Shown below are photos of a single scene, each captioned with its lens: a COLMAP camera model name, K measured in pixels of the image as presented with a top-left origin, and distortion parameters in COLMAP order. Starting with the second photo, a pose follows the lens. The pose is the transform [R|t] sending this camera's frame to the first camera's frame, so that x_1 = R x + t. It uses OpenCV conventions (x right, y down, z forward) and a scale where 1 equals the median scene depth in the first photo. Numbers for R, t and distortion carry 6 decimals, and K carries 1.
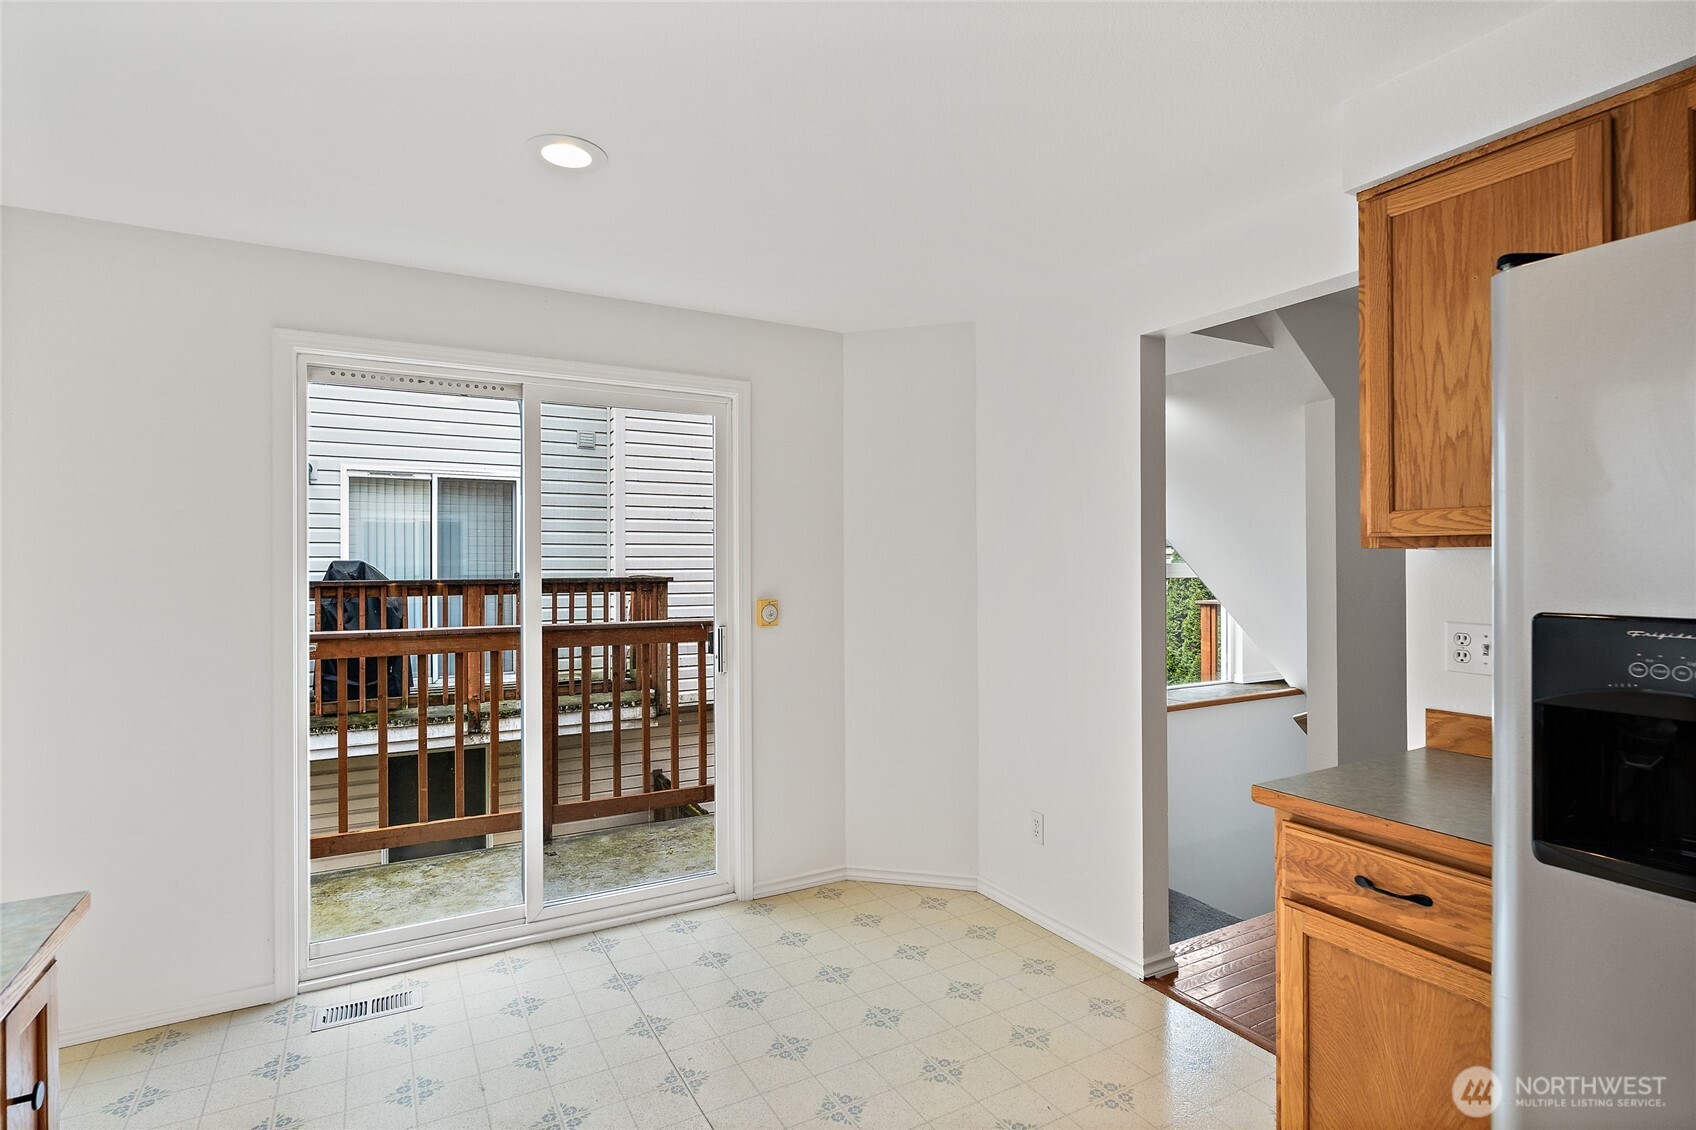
lens RADIAL K [[842.8, 0, 857.0], [0, 842.8, 562.1], [0, 0, 1]] dist [0.022520, -0.000005]
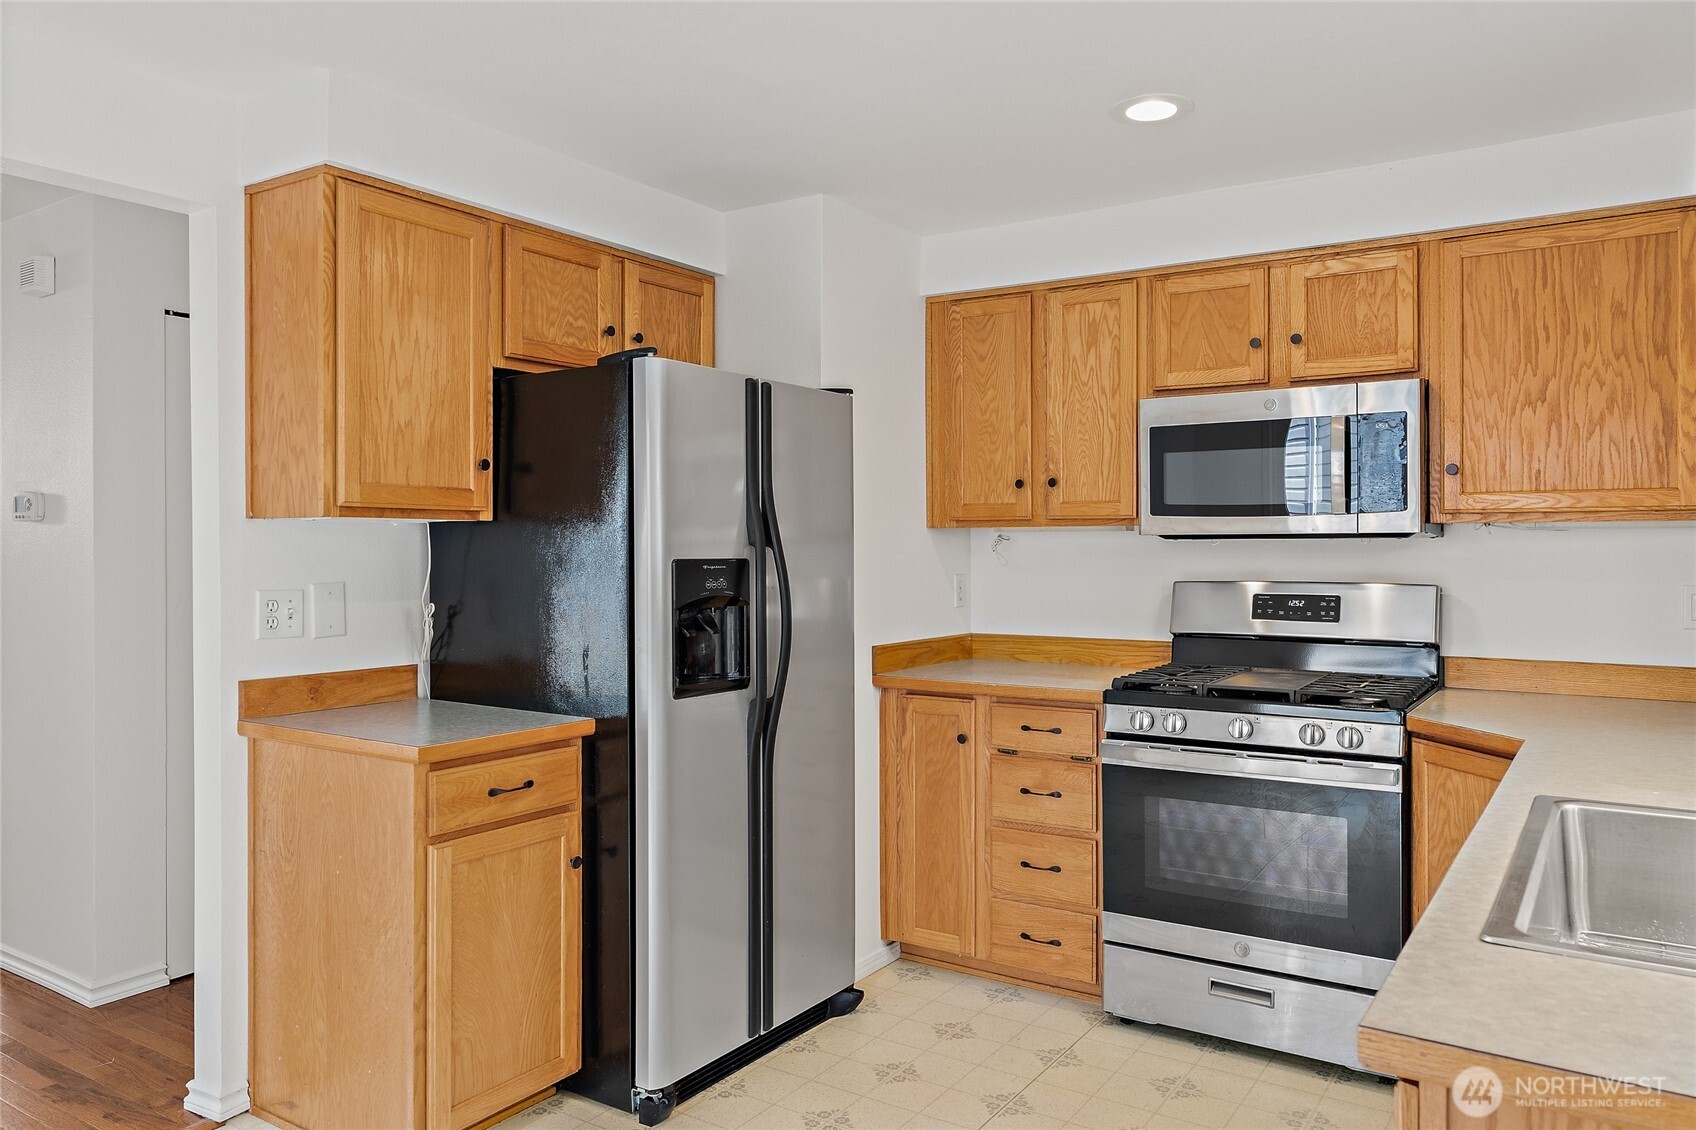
lens RADIAL K [[1176.0, 0, 850.0], [0, 1176.0, 561.4], [0, 0, 1]] dist [-0.006258, -0.002626]
pose [[-0.441334, -0.000317, 0.897343, -1.023700], [0.000099, 1.000000, 0.000402, 0.041090], [-0.897343, 0.000266, -0.441333, 1.159471]]
